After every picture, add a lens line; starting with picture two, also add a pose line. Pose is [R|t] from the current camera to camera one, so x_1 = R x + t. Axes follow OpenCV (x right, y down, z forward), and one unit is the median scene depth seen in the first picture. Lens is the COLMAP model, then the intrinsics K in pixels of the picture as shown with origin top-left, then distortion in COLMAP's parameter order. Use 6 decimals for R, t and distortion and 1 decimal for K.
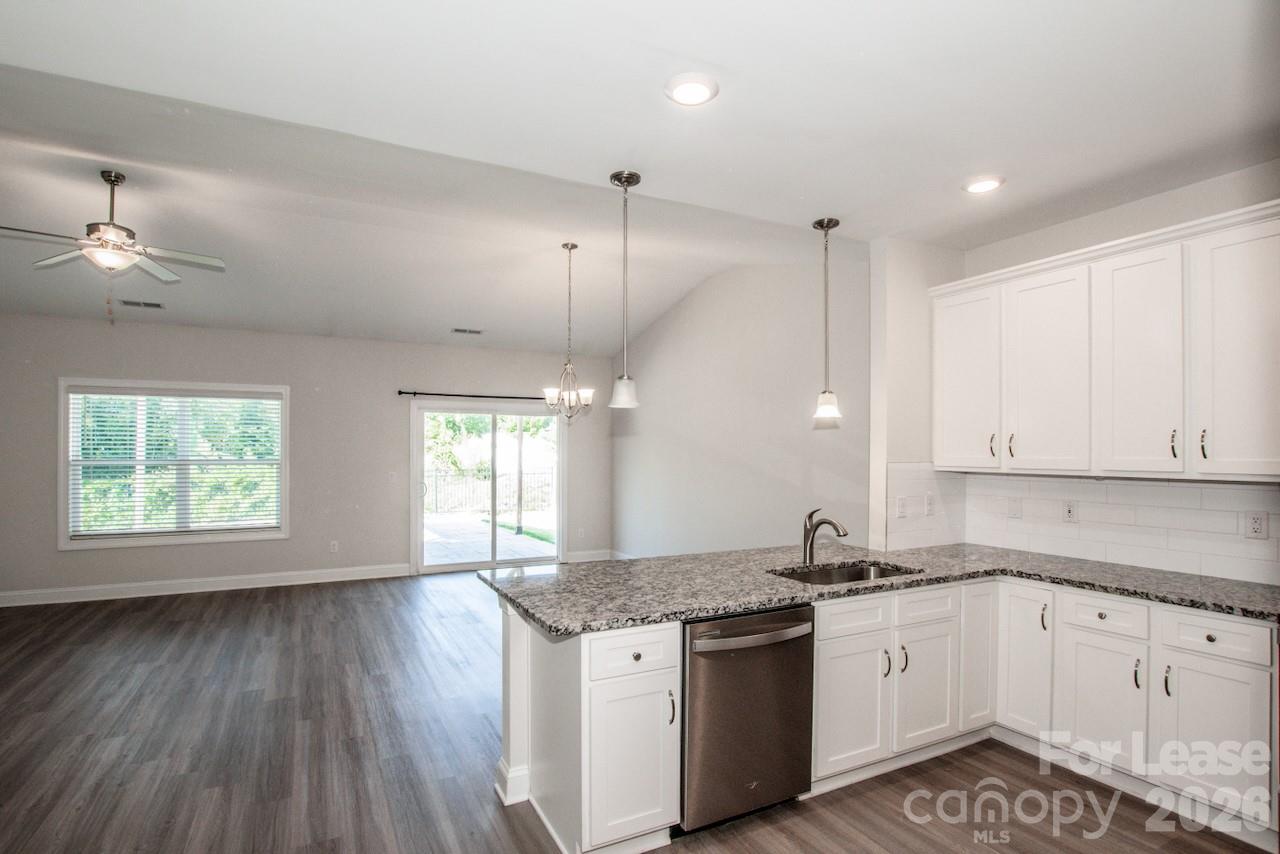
lens RADIAL K [[636.6, 0, 649.8], [0, 636.6, 447.8], [0, 0, 1]] dist [-0.012329, -0.000185]
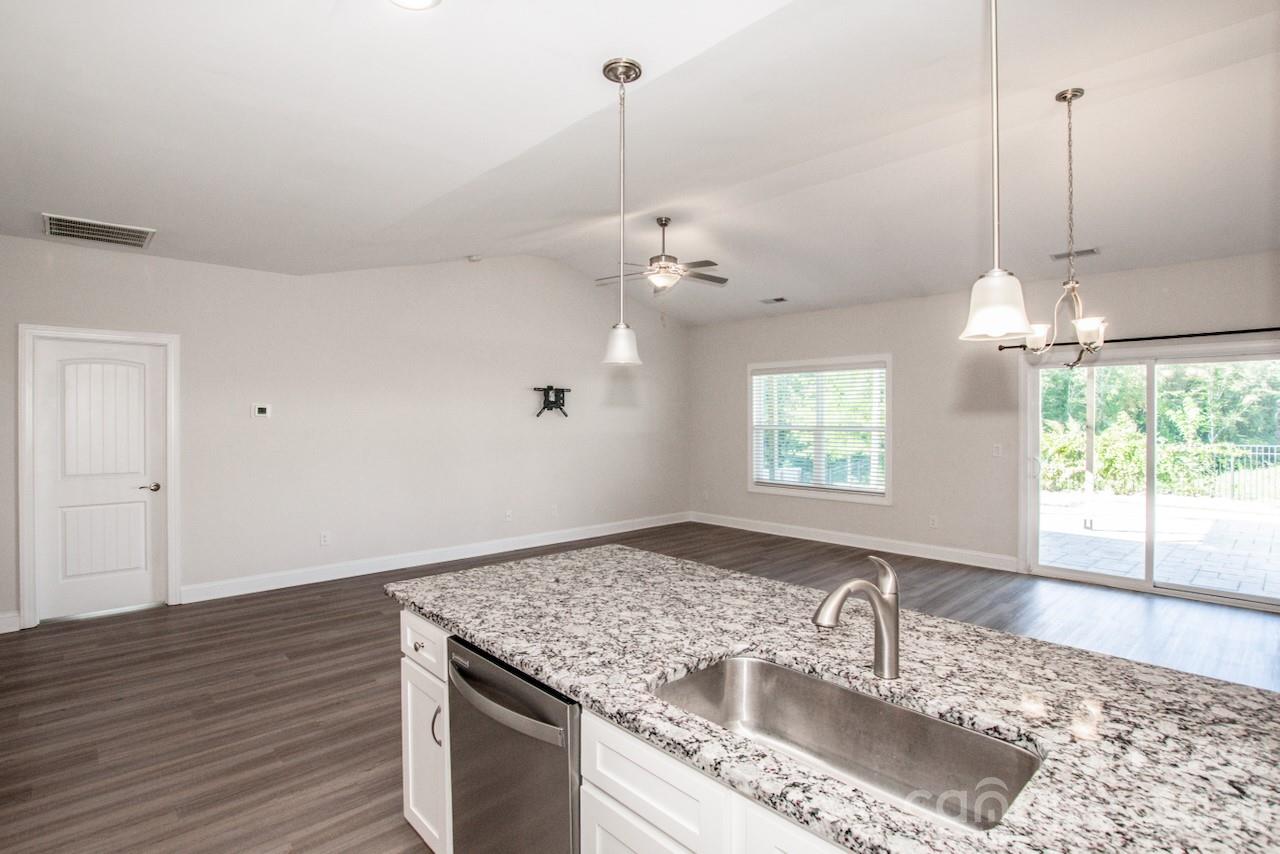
lens RADIAL K [[648.2, 0, 643.0], [0, 648.2, 413.3], [0, 0, 1]] dist [-0.026612, 0.000065]
pose [[0.248556, -0.005764, -0.968600, 0.430716], [0.008852, 0.999954, -0.003679, -0.001754], [0.968577, -0.007660, 0.248596, 0.482767]]
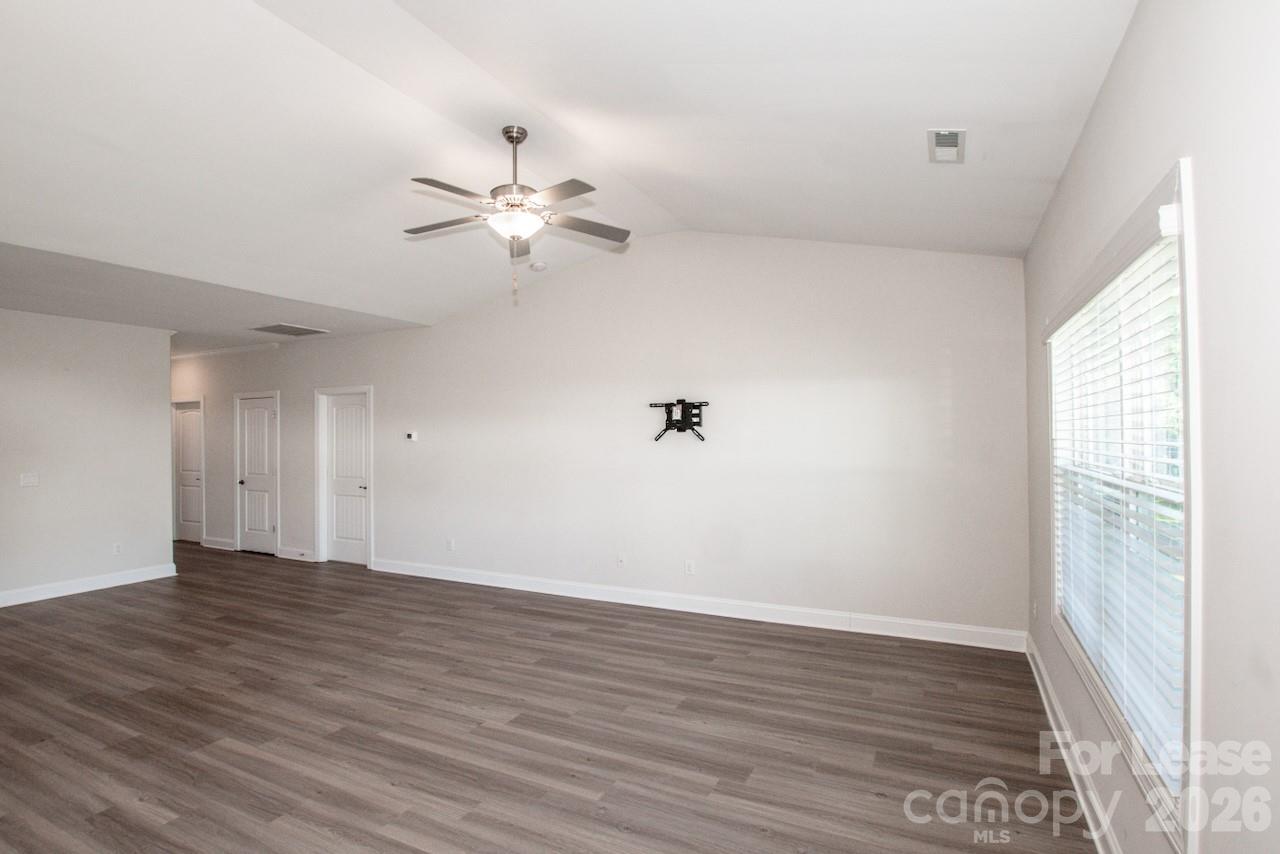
lens RADIAL K [[622.7, 0, 639.8], [0, 622.7, 429.8], [0, 0, 1]] dist [-0.030591, -0.000744]
pose [[-0.818093, -0.002147, -0.575082, -0.433829], [0.009035, 0.999822, -0.016586, 0.019287], [0.575015, -0.018765, -0.817928, 1.419616]]
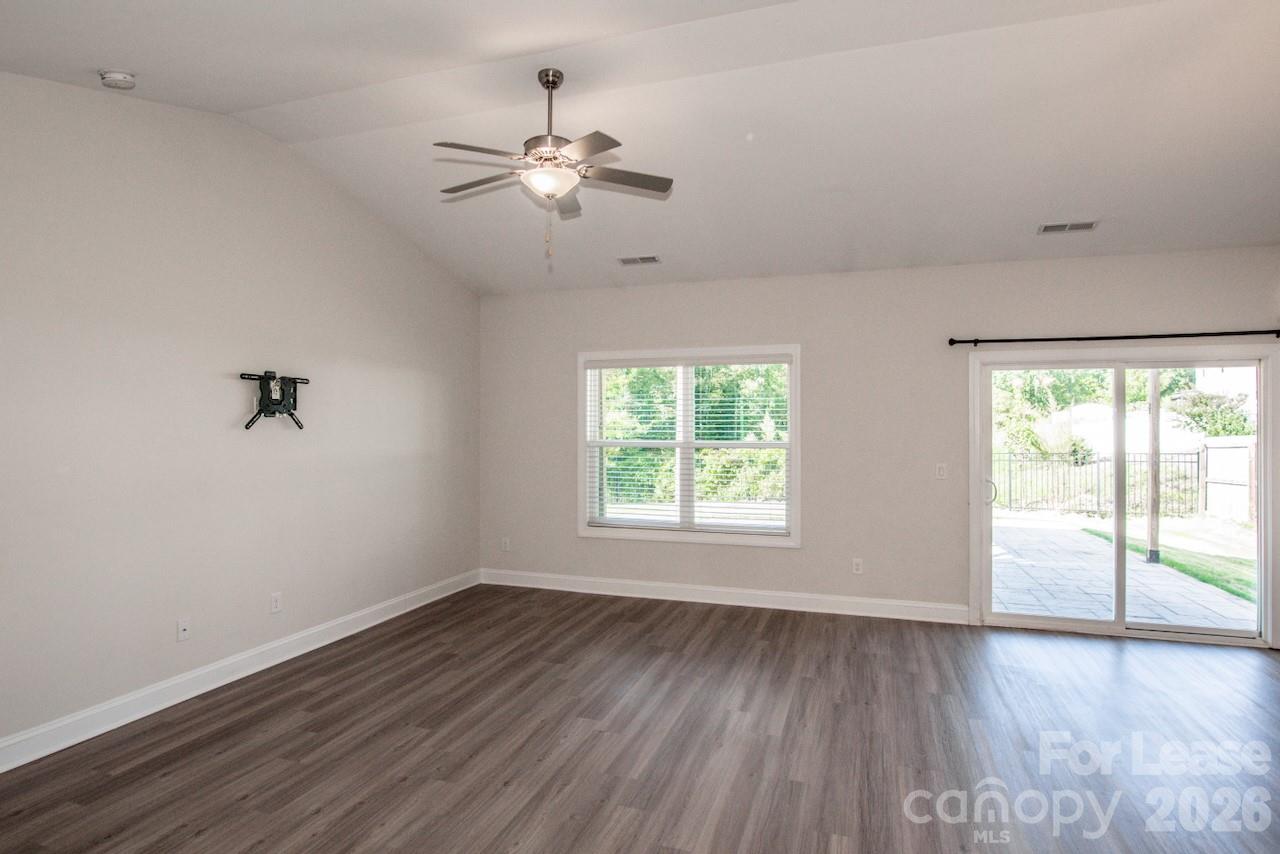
lens RADIAL K [[678.4, 0, 621.7], [0, 678.4, 416.2], [0, 0, 1]] dist [-0.029564, 0.003399]
pose [[0.662765, -0.011517, -0.748739, -0.146938], [0.003637, 0.999919, -0.012161, -0.004972], [0.748818, 0.005336, 0.662754, 0.420461]]
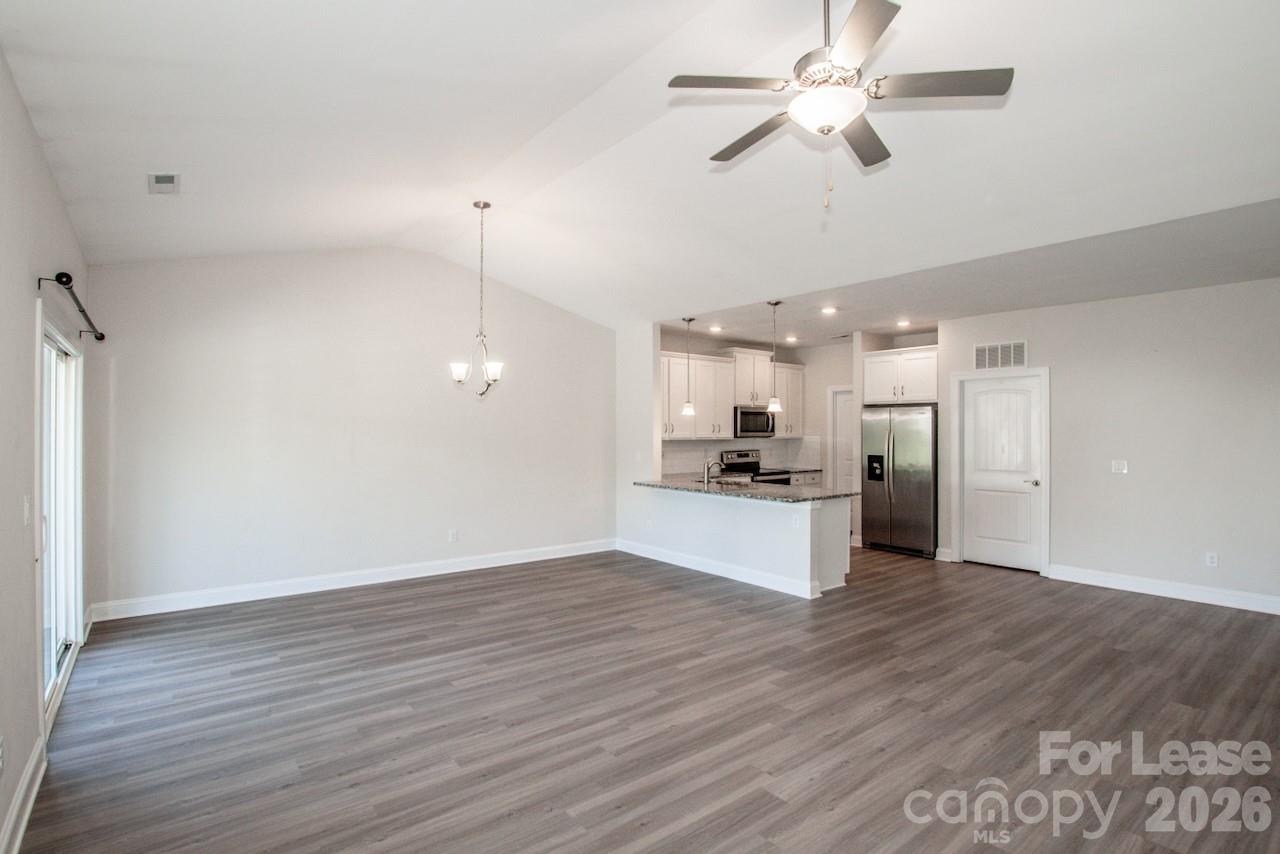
lens RADIAL K [[619.7, 0, 637.9], [0, 619.7, 428.1], [0, 0, 1]] dist [-0.022520, 0.001780]
pose [[-0.168835, -0.005462, 0.985629, -1.153902], [-0.009801, 0.999945, 0.003862, -0.007693], [-0.985596, -0.009008, -0.168879, 1.042890]]
